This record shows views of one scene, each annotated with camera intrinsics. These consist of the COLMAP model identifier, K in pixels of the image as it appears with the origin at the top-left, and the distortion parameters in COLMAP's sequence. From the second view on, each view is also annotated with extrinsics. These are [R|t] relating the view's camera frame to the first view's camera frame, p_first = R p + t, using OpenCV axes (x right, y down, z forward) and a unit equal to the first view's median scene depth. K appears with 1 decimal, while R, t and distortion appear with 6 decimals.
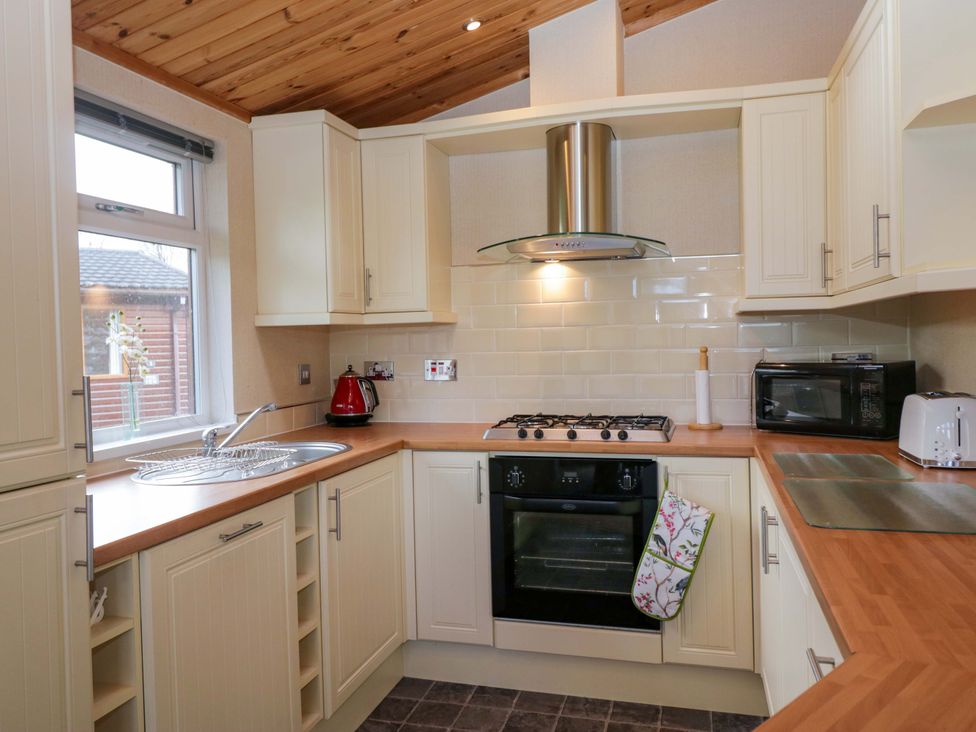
lens RADIAL K [[761.7, 0, 488.0], [0, 761.7, 366.0], [0, 0, 1]] dist [-0.062410, -0.001536]
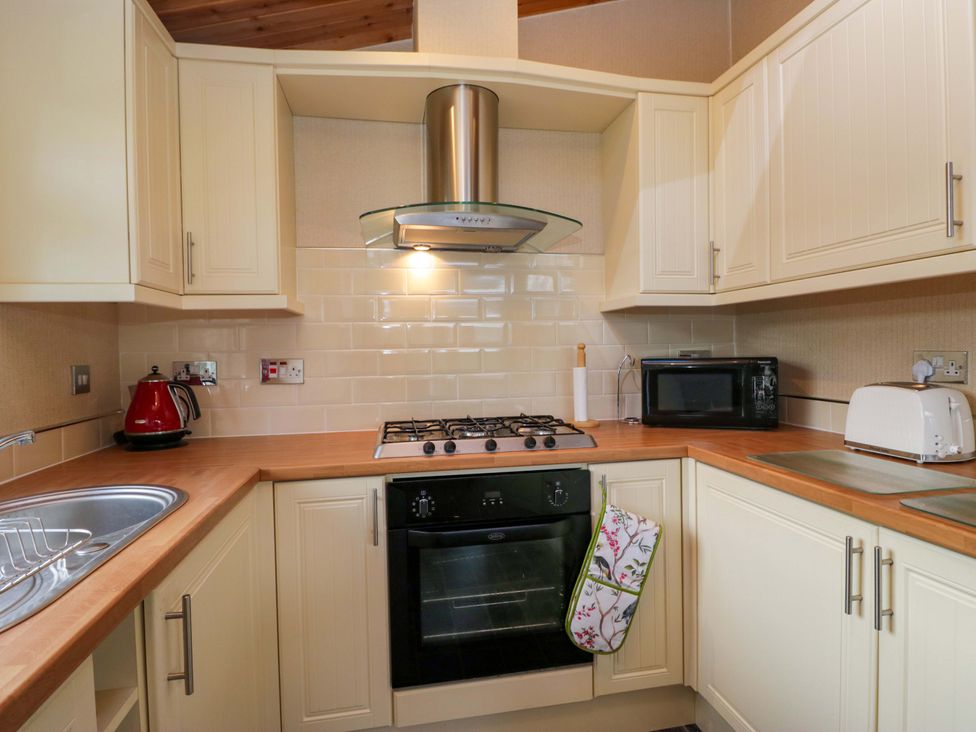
lens RADIAL K [[515.4, 0, 488.0], [0, 515.4, 366.0], [0, 0, 1]] dist [-0.002446, -0.025633]
pose [[0.894882, -0.007824, 0.446234, -0.146668], [0.012511, 0.999893, -0.007558, 0.008719], [-0.446127, 0.012346, 0.894884, 0.519580]]
